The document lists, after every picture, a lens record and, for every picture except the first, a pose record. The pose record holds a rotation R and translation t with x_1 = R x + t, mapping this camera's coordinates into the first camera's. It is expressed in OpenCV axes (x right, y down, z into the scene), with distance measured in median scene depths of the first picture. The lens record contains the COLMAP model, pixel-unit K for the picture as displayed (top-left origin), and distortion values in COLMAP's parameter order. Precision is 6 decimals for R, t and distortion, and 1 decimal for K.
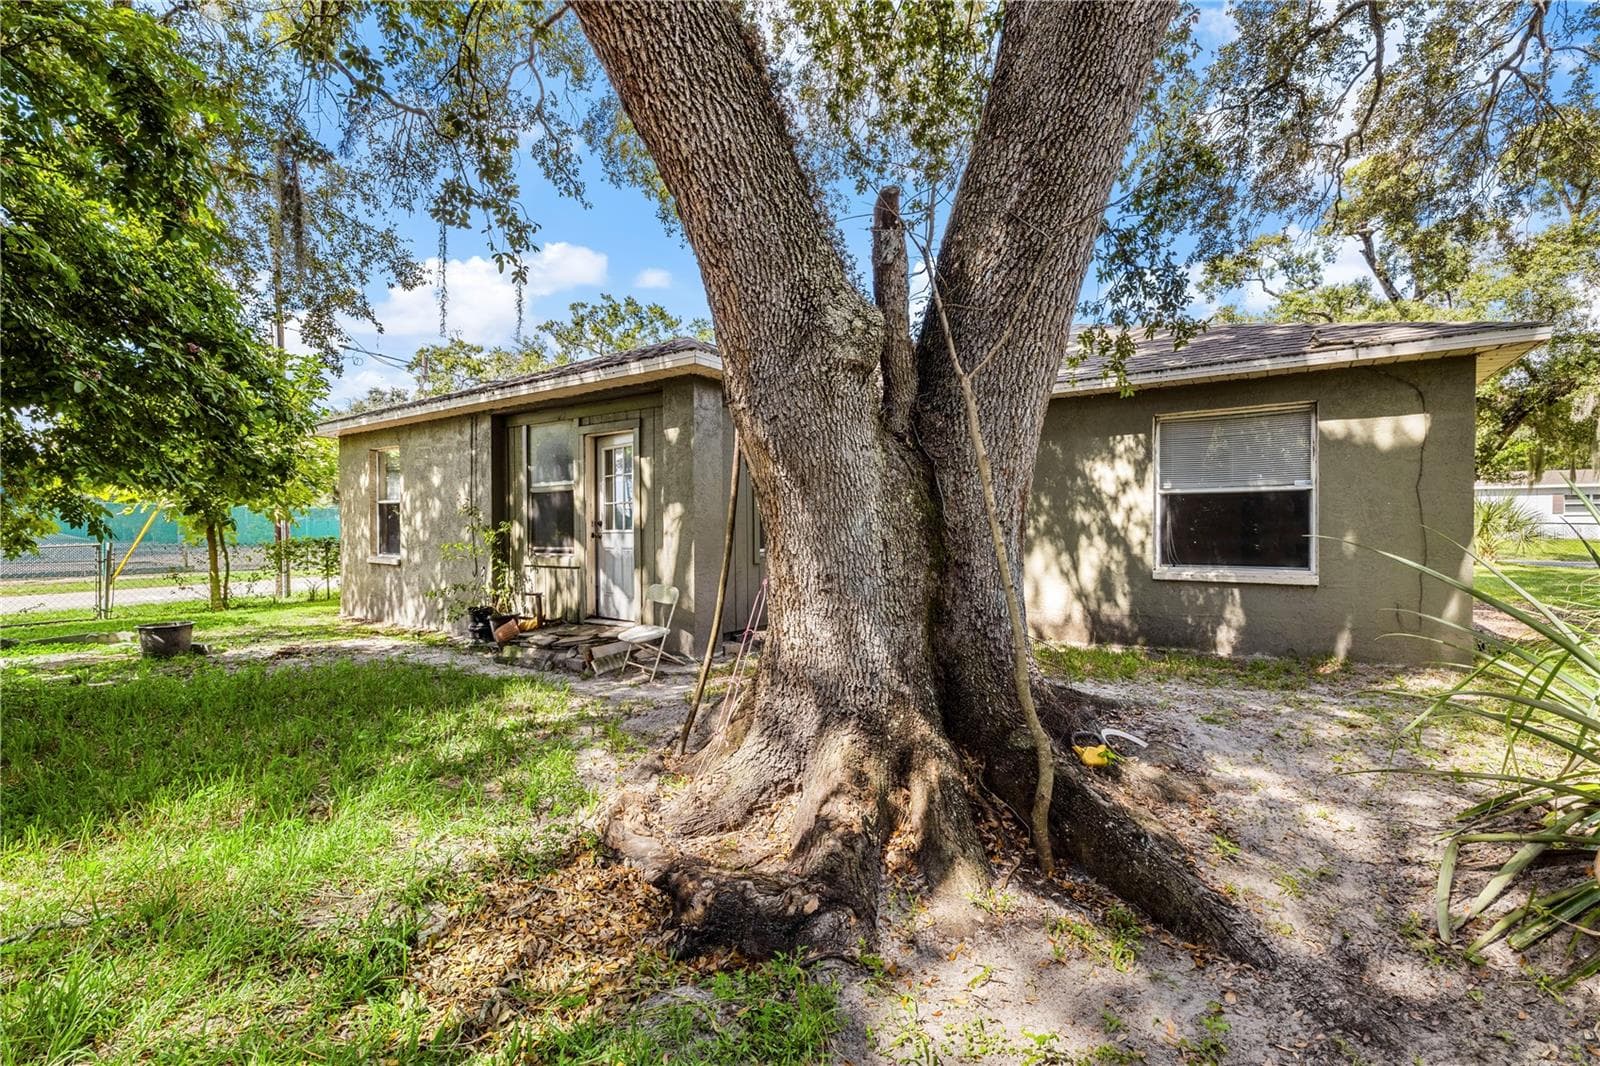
lens RADIAL K [[719.1, 0, 800.0], [0, 719.1, 533.0], [0, 0, 1]] dist [-0.003939, 0.000009]
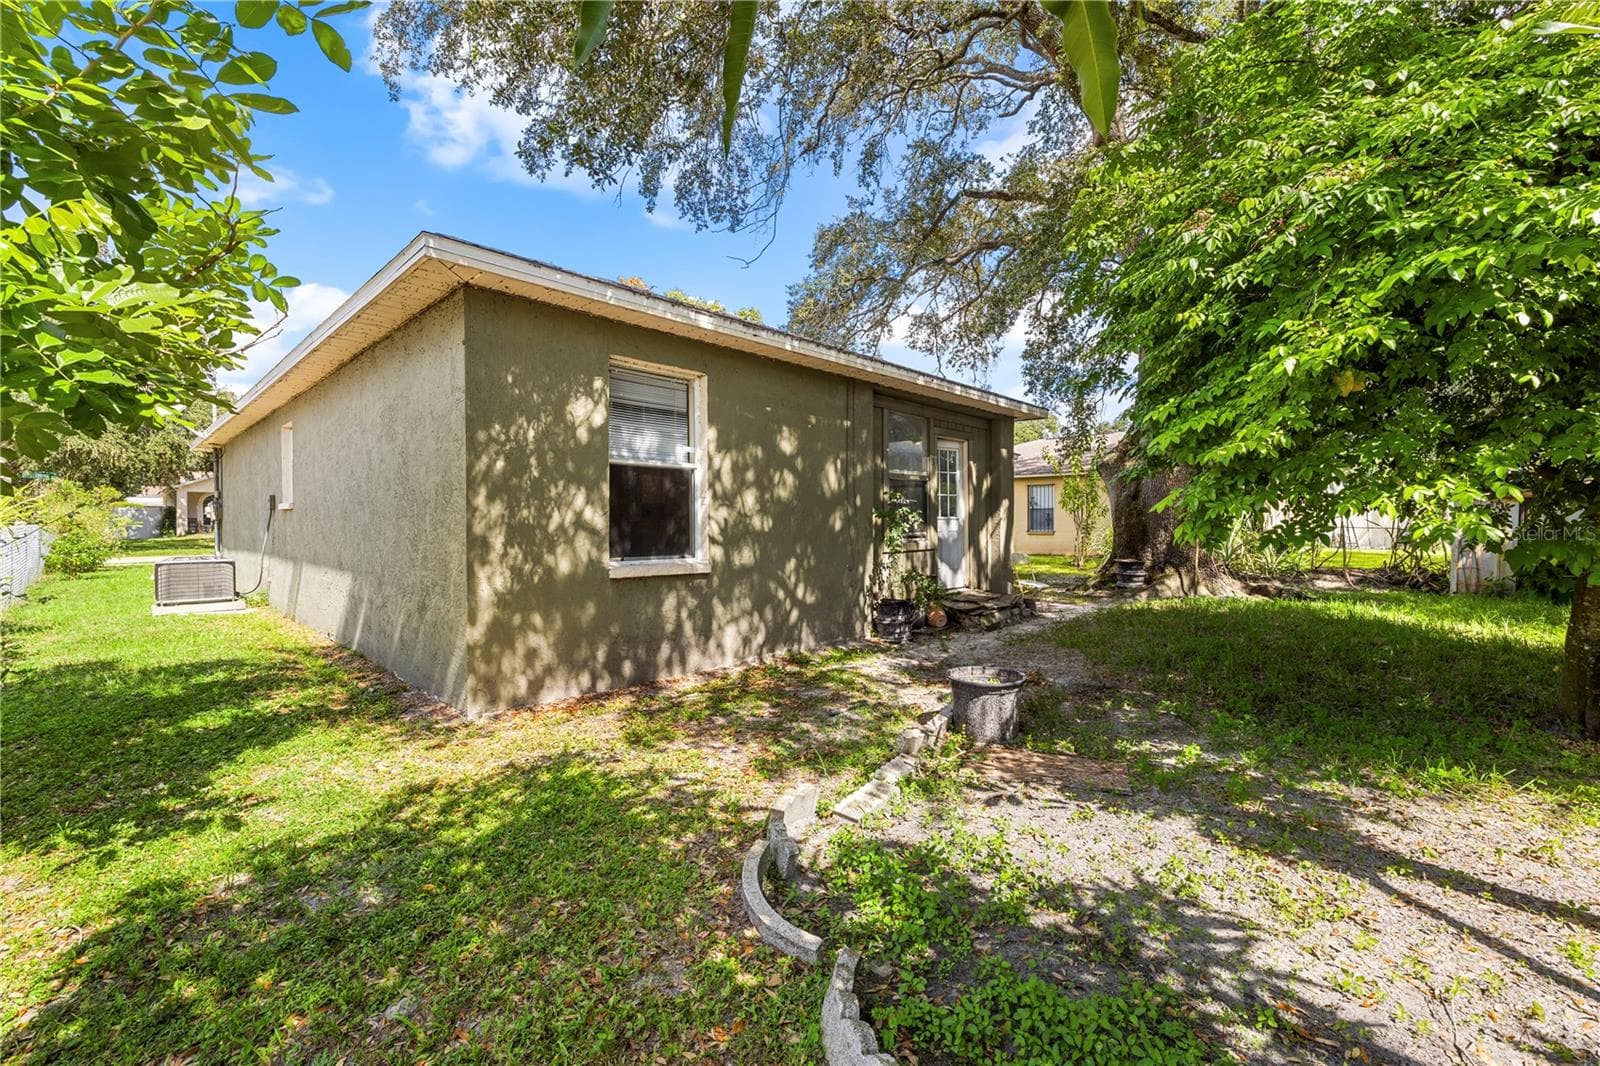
lens RADIAL K [[719.1, 0, 800.0], [0, 719.1, 533.0], [0, 0, 1]] dist [-0.003939, 0.000009]
pose [[0.092825, -0.014323, 0.995579, -1.254696], [0.006221, 0.999885, 0.013805, 0.003939], [-0.995663, 0.004913, 0.092903, 0.944011]]
